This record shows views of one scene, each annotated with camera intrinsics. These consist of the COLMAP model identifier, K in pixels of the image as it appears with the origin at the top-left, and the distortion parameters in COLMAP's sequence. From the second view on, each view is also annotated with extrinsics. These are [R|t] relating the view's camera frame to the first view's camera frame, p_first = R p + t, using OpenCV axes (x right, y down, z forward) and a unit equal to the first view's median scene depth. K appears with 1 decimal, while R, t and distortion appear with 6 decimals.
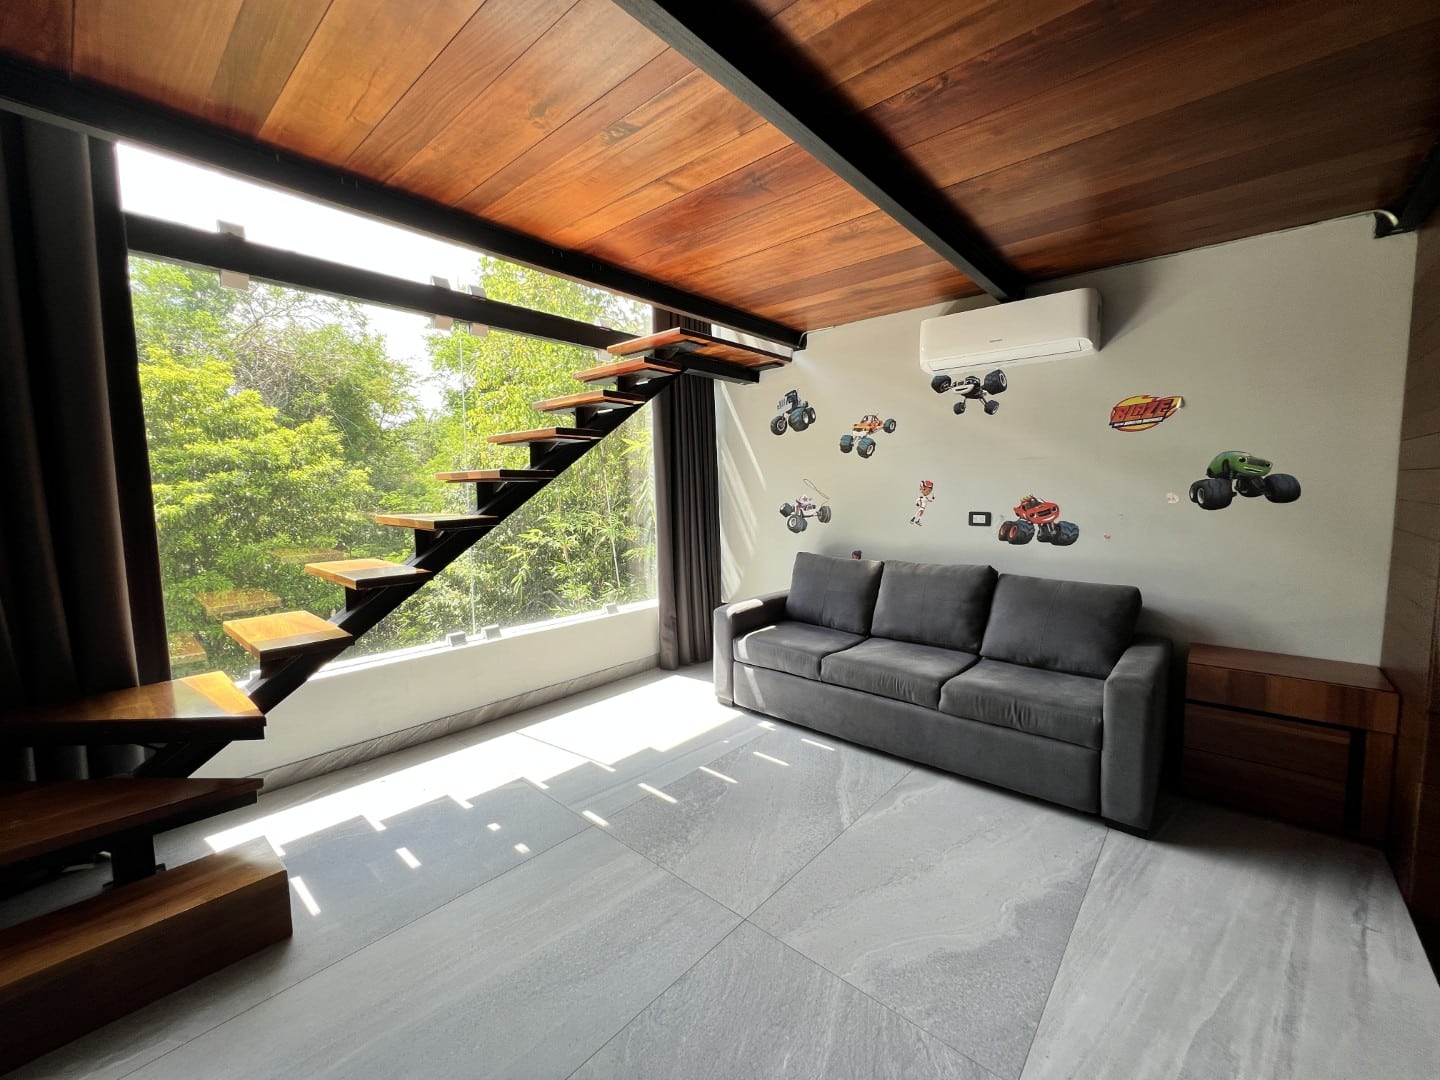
lens RADIAL K [[583.3, 0, 721.2], [0, 583.3, 538.1], [0, 0, 1]] dist [-0.000013, -0.000222]
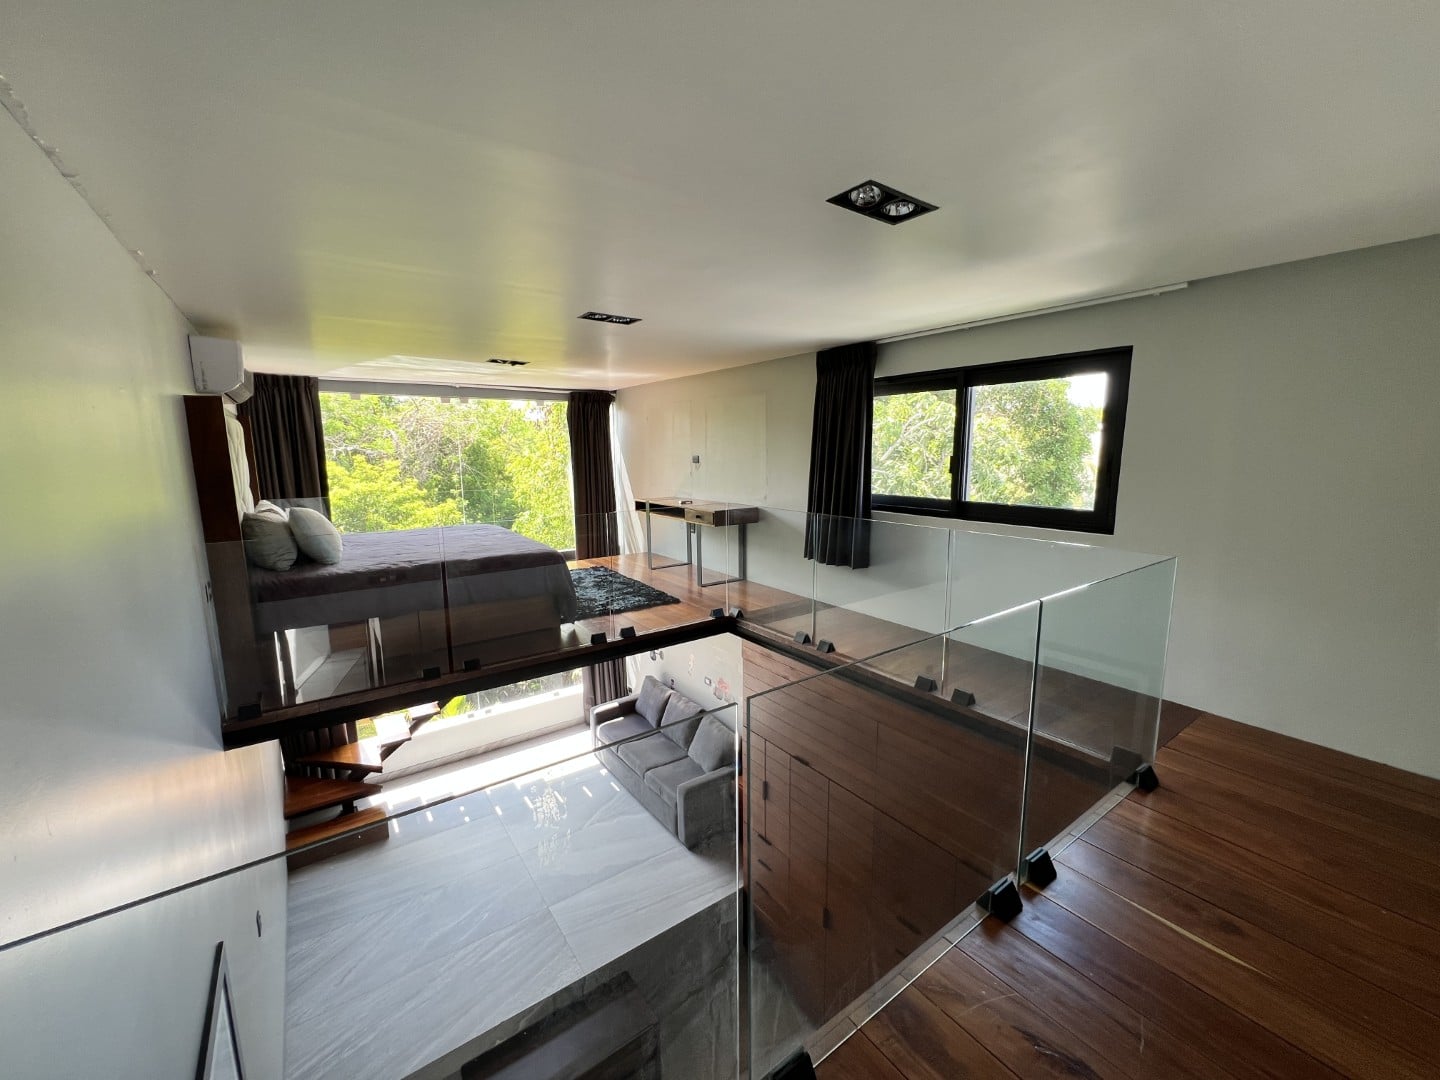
lens RADIAL K [[583.3, 0, 717.6], [0, 583.3, 538.9], [0, 0, 1]] dist [-0.000013, -0.000222]
pose [[0.974197, 0.034241, -0.223088, 1.467481], [-0.018757, 0.997289, 0.071158, -1.059657], [0.224920, -0.065138, 0.972198, -1.399438]]
